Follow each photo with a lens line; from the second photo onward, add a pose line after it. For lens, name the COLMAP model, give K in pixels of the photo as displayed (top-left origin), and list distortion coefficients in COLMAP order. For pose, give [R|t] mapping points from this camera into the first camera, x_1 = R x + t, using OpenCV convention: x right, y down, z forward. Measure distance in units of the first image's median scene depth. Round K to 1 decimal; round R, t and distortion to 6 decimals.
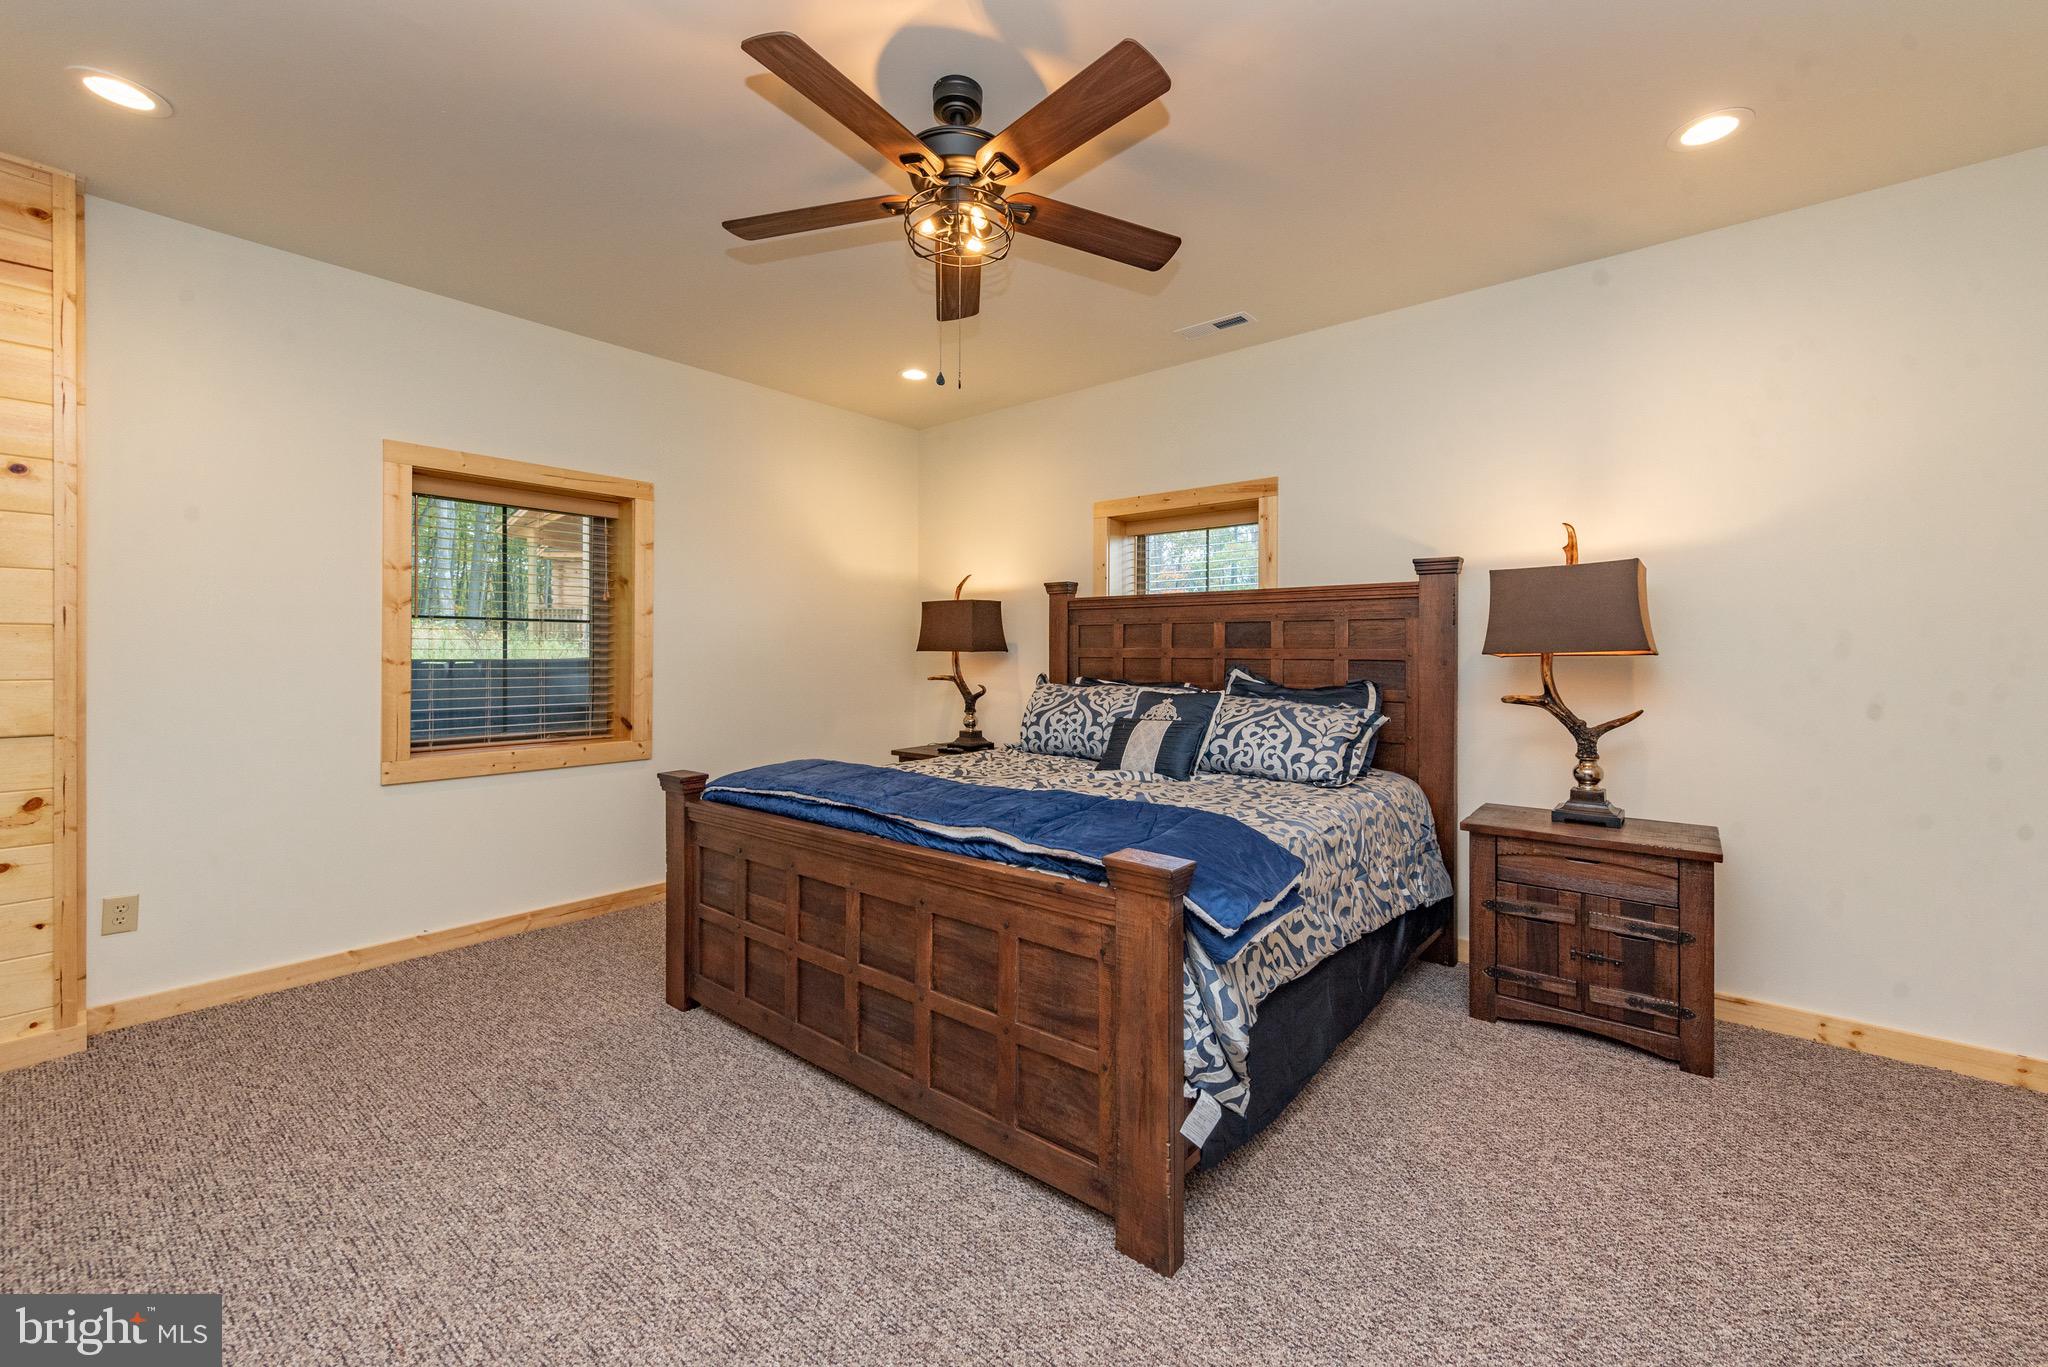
lens RADIAL K [[837.8, 0, 1017.4], [0, 837.8, 604.5], [0, 0, 1]] dist [0.000566, -0.000026]
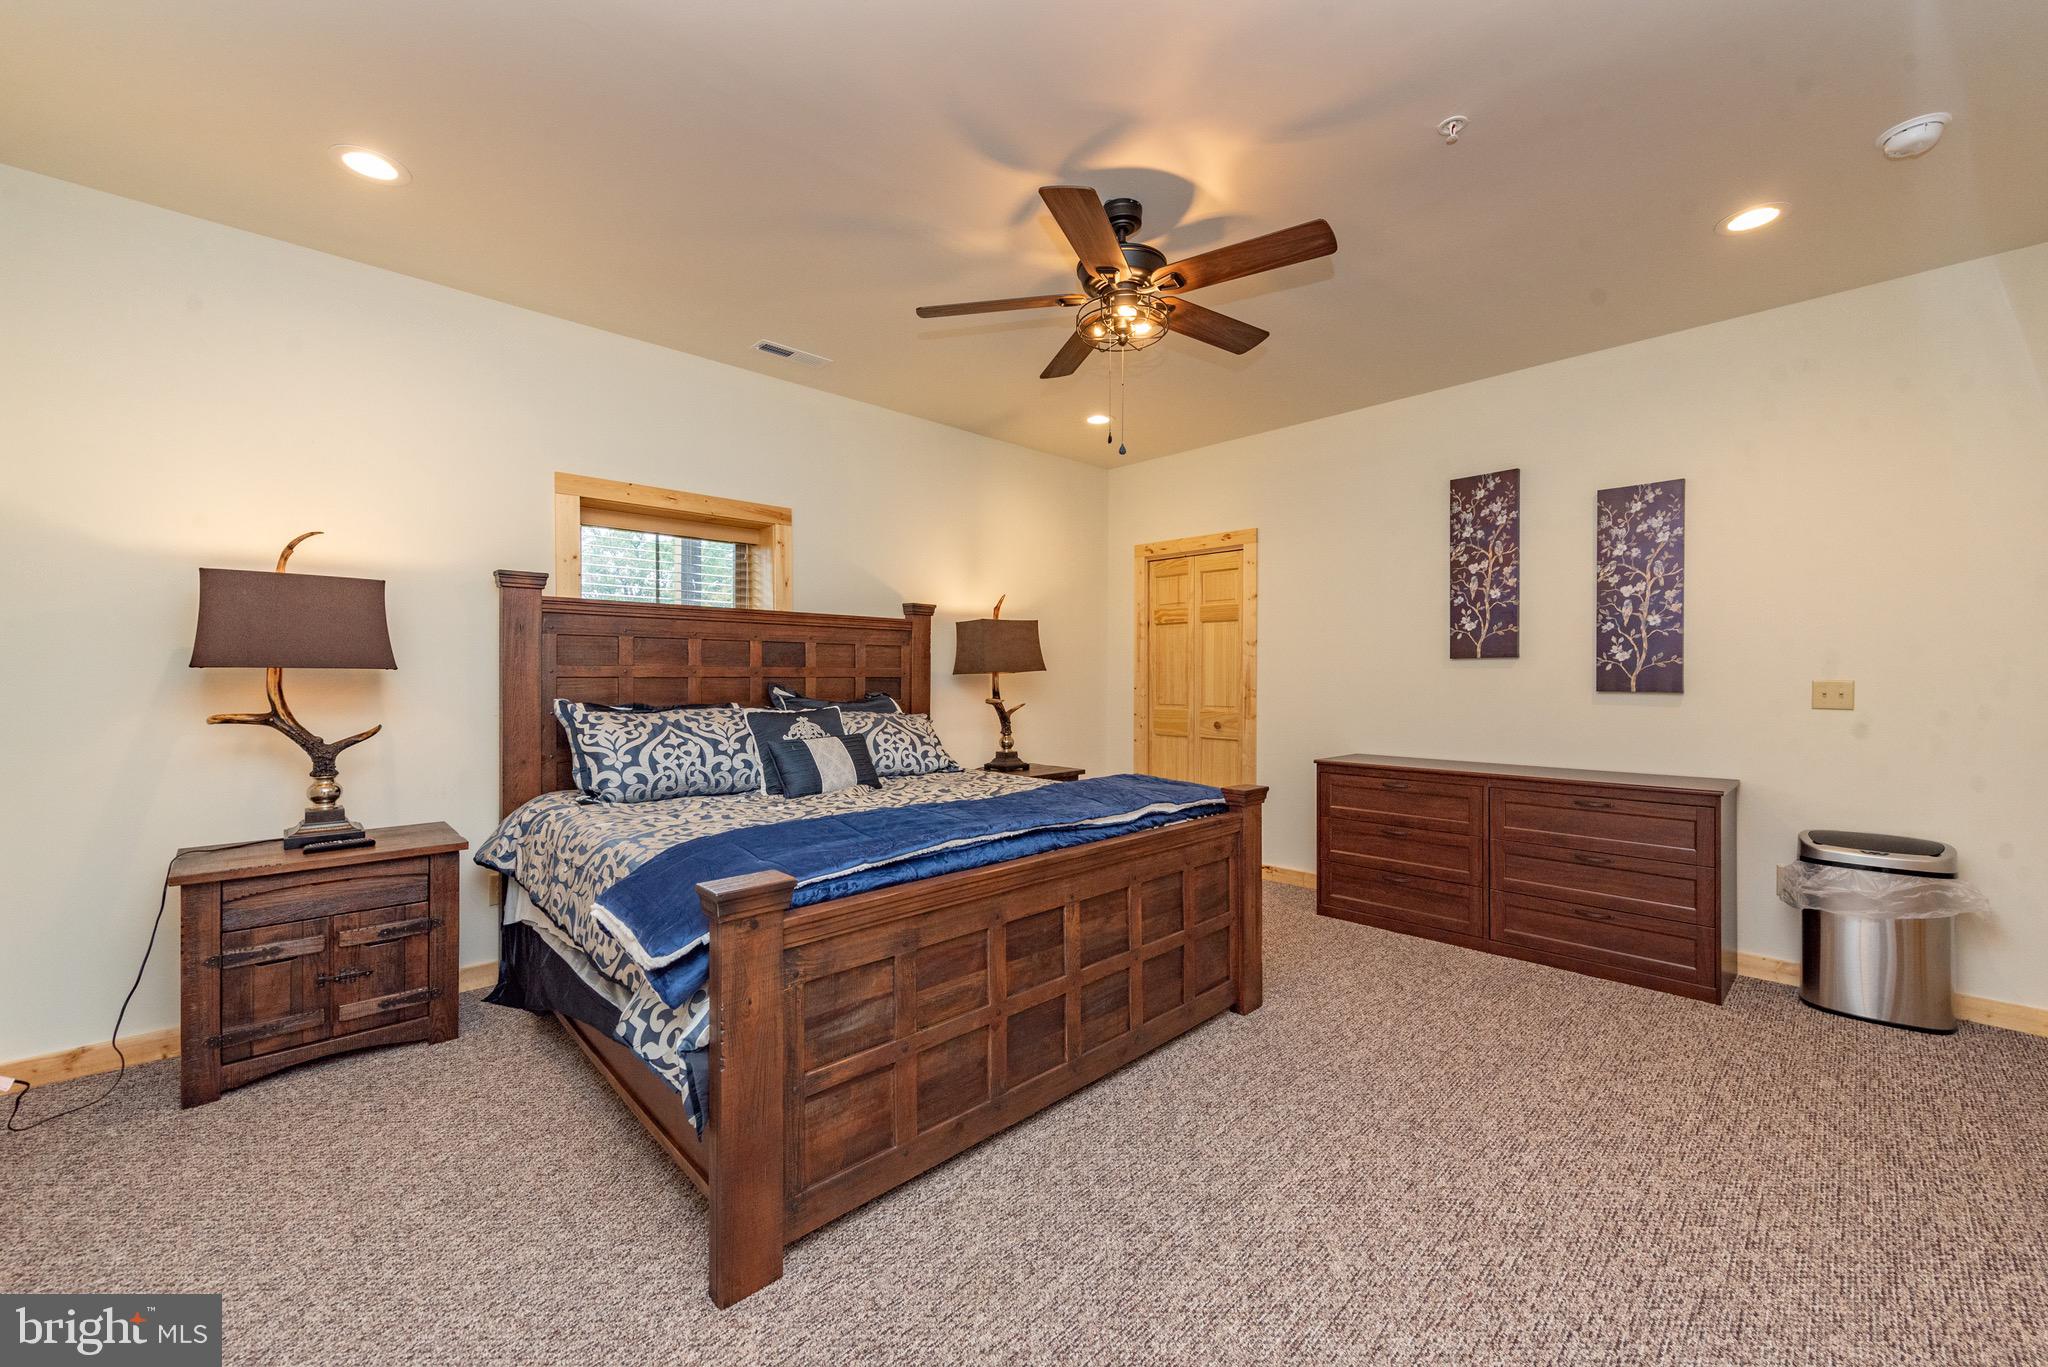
lens RADIAL K [[807.8, 0, 1030.4], [0, 807.8, 677.0], [0, 0, 1]] dist [0.000061, -0.000017]
pose [[0.079108, -0.009874, 0.996817, -0.689871], [-0.064071, 0.997833, 0.014969, 0.028267], [-0.994805, -0.065051, 0.078304, 0.586519]]
